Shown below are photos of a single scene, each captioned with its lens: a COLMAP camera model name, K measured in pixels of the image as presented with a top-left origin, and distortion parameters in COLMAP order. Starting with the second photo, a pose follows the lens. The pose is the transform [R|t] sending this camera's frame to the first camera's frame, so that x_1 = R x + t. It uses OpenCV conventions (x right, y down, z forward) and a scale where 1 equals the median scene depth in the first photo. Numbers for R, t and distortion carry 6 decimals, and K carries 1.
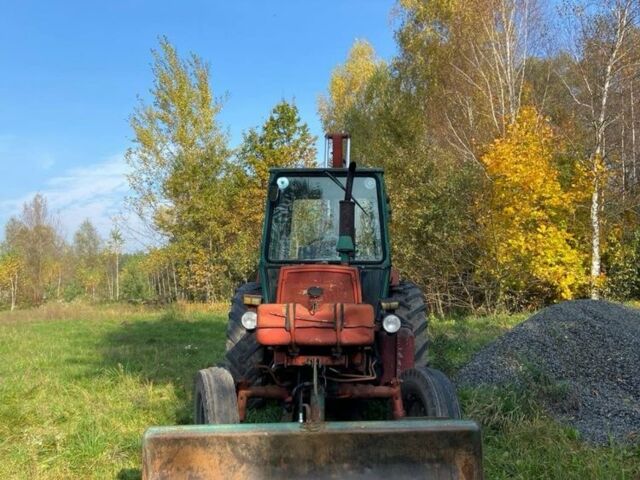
lens RADIAL K [[634.7, 0, 320.0], [0, 634.7, 240.0], [0, 0, 1]] dist [0.090985, -0.002478]
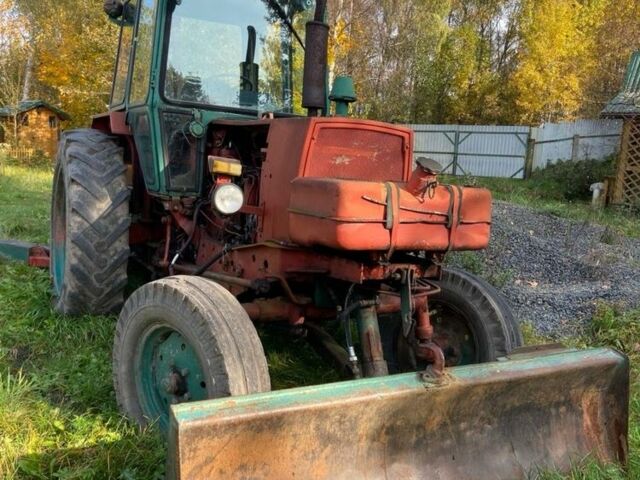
lens RADIAL K [[634.7, 0, 320.0], [0, 634.7, 240.0], [0, 0, 1]] dist [0.090985, -0.002478]
pose [[0.868423, -0.000218, 0.495824, -0.406128], [-0.108232, 0.975801, 0.189995, 0.046059], [-0.483867, -0.218661, 0.847384, 0.516564]]
